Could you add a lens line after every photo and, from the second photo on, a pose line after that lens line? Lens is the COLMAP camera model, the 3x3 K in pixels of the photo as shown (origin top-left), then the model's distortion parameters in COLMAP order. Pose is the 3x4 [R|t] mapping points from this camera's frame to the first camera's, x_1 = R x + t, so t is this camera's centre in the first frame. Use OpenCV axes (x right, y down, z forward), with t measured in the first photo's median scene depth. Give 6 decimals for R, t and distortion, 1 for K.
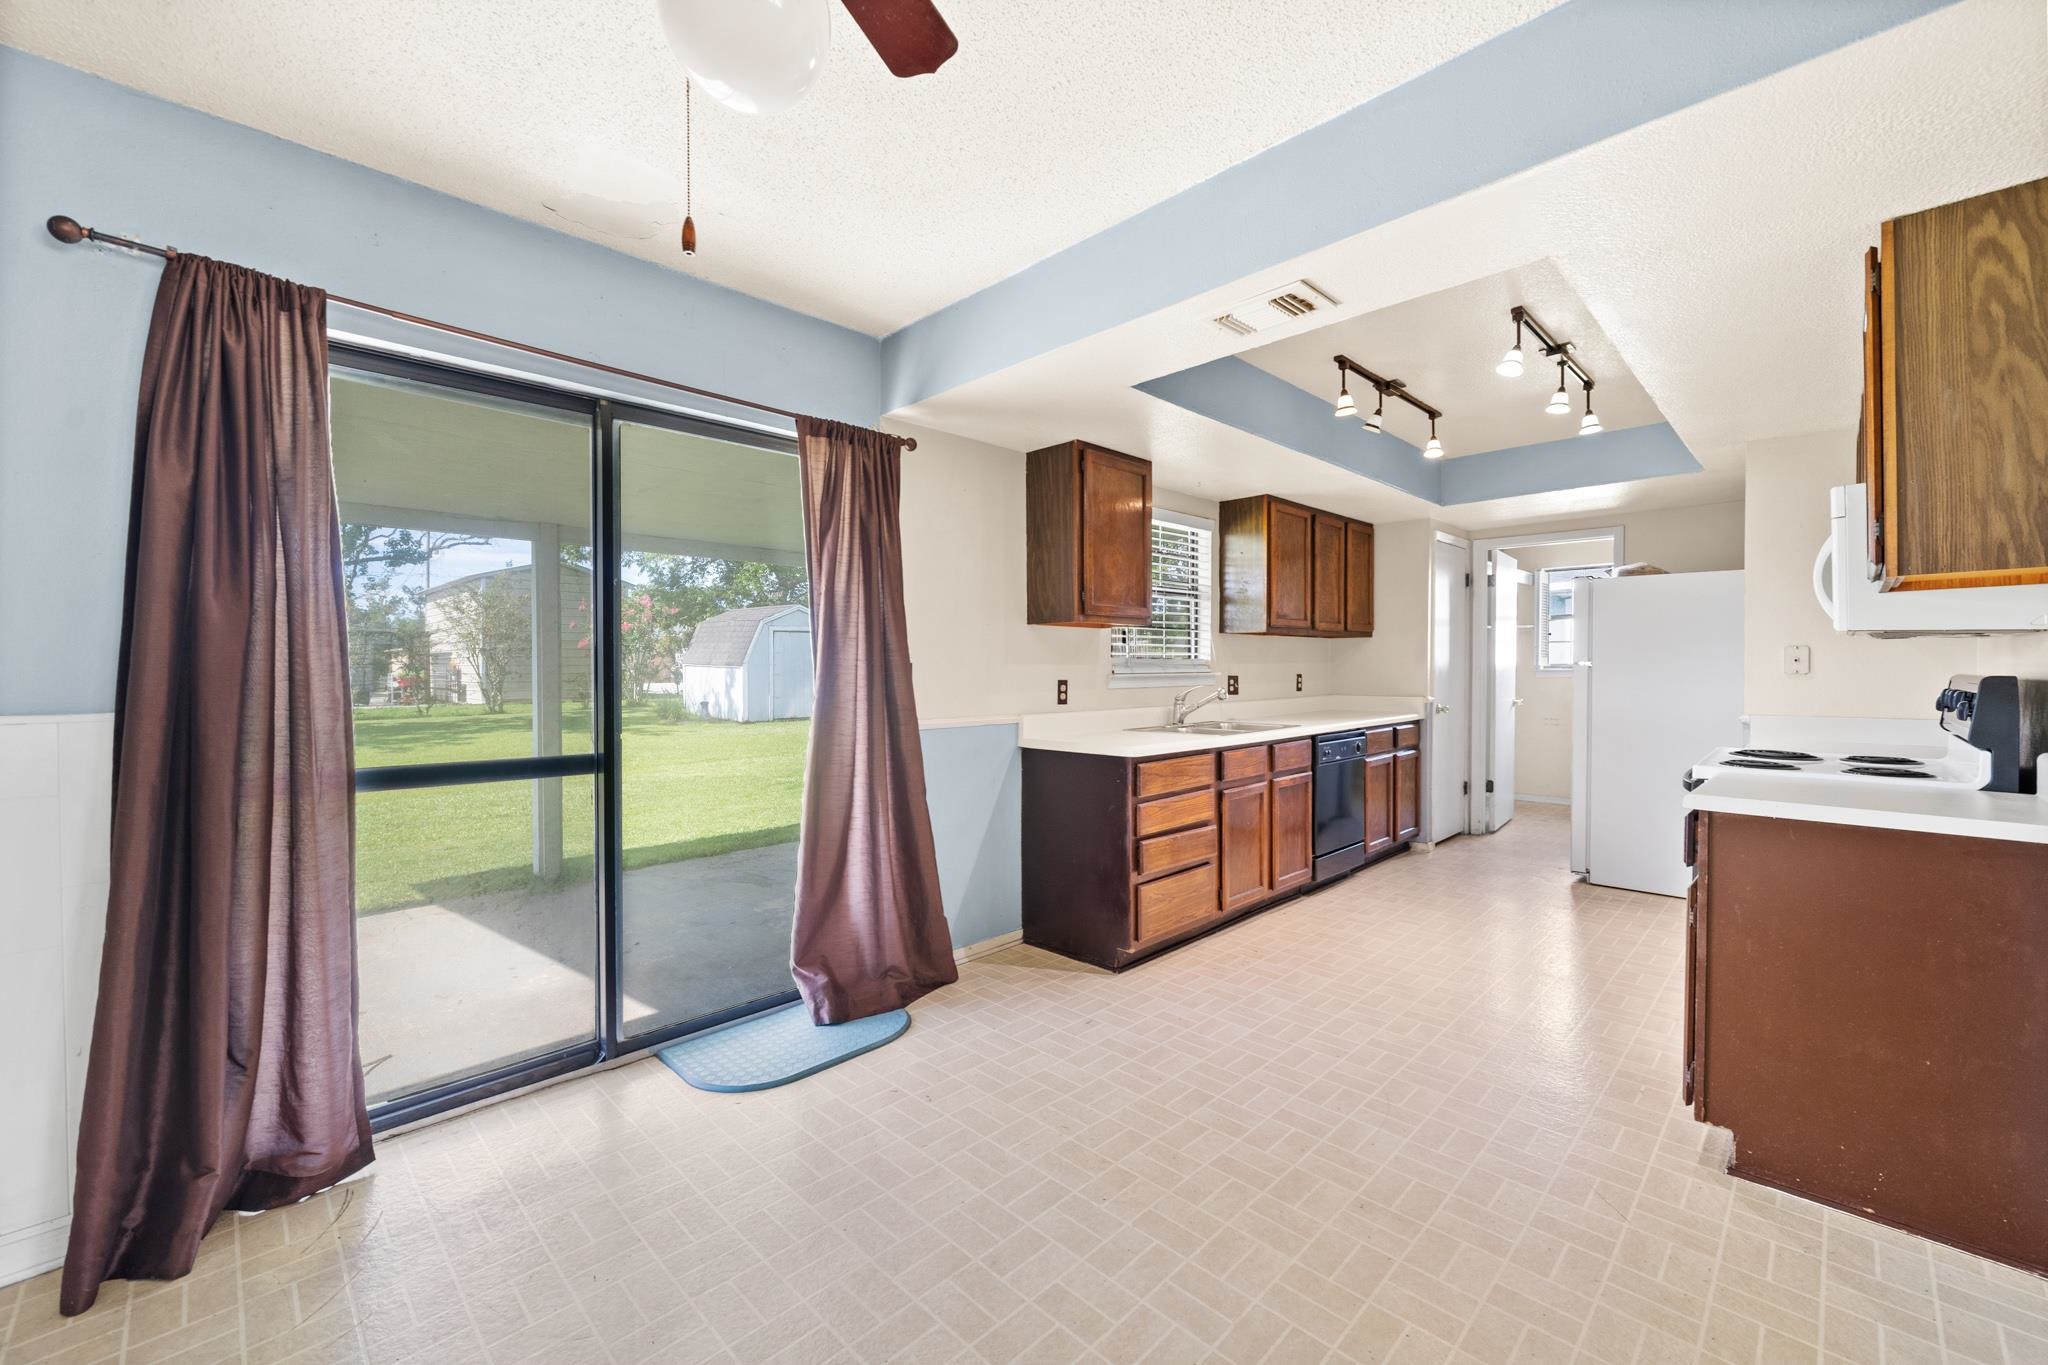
lens RADIAL K [[824.3, 0, 1022.0], [0, 824.3, 677.4], [0, 0, 1]] dist [0.002081, 0.000156]
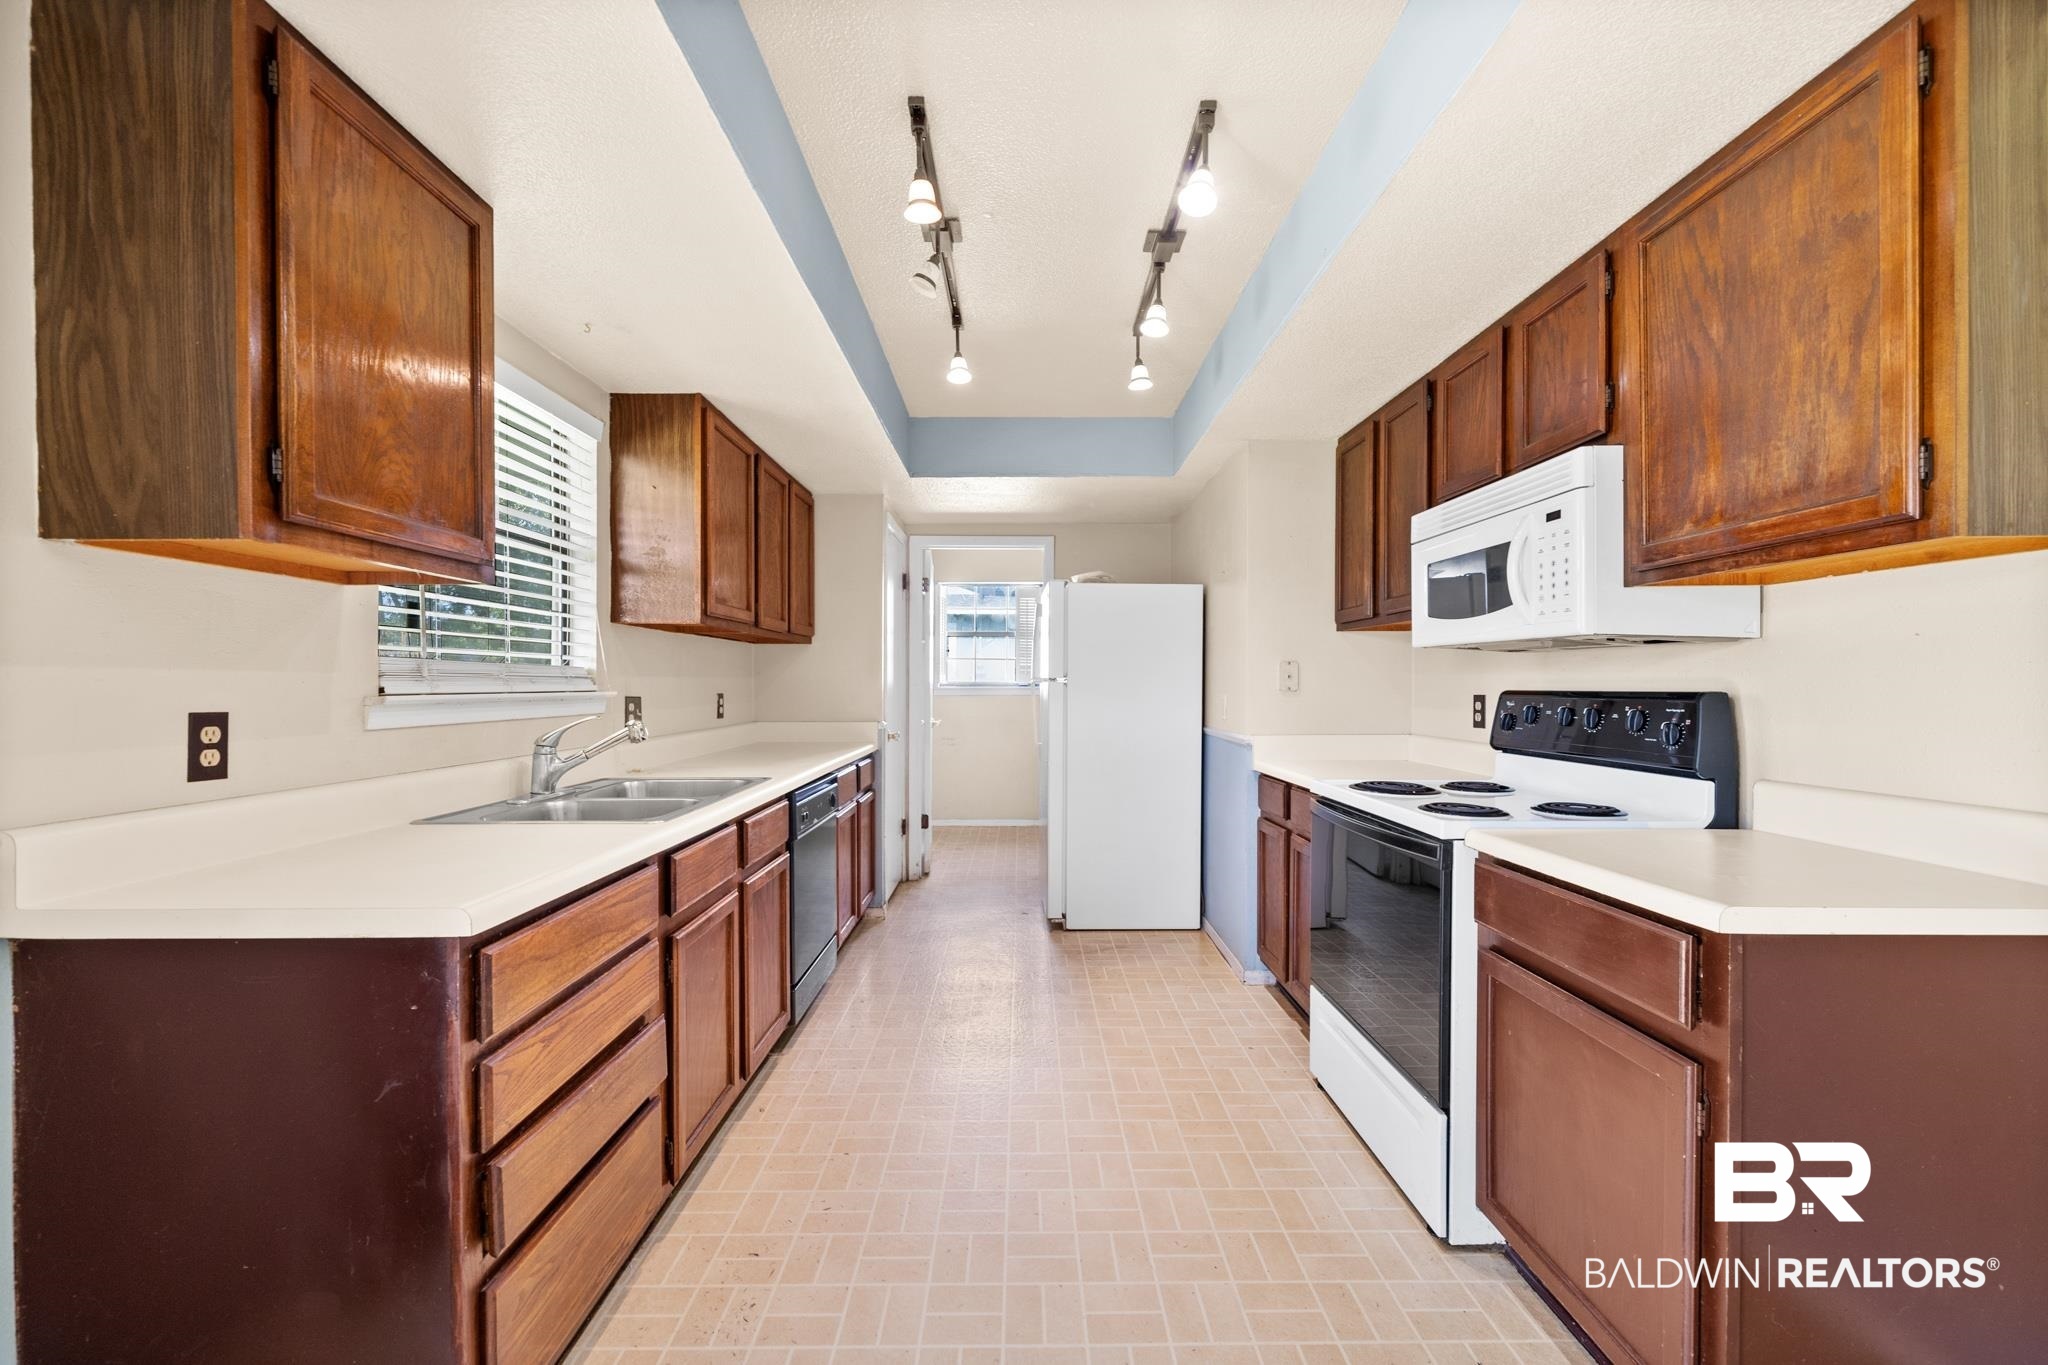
lens RADIAL K [[823.0, 0, 1029.7], [0, 823.0, 694.6], [0, 0, 1]] dist [-0.000038, -0.000140]
pose [[0.703059, -0.005207, 0.711113, 0.049262], [0.006910, 0.999976, 0.000490, -0.002673], [-0.711098, 0.004569, 0.703078, 0.526027]]
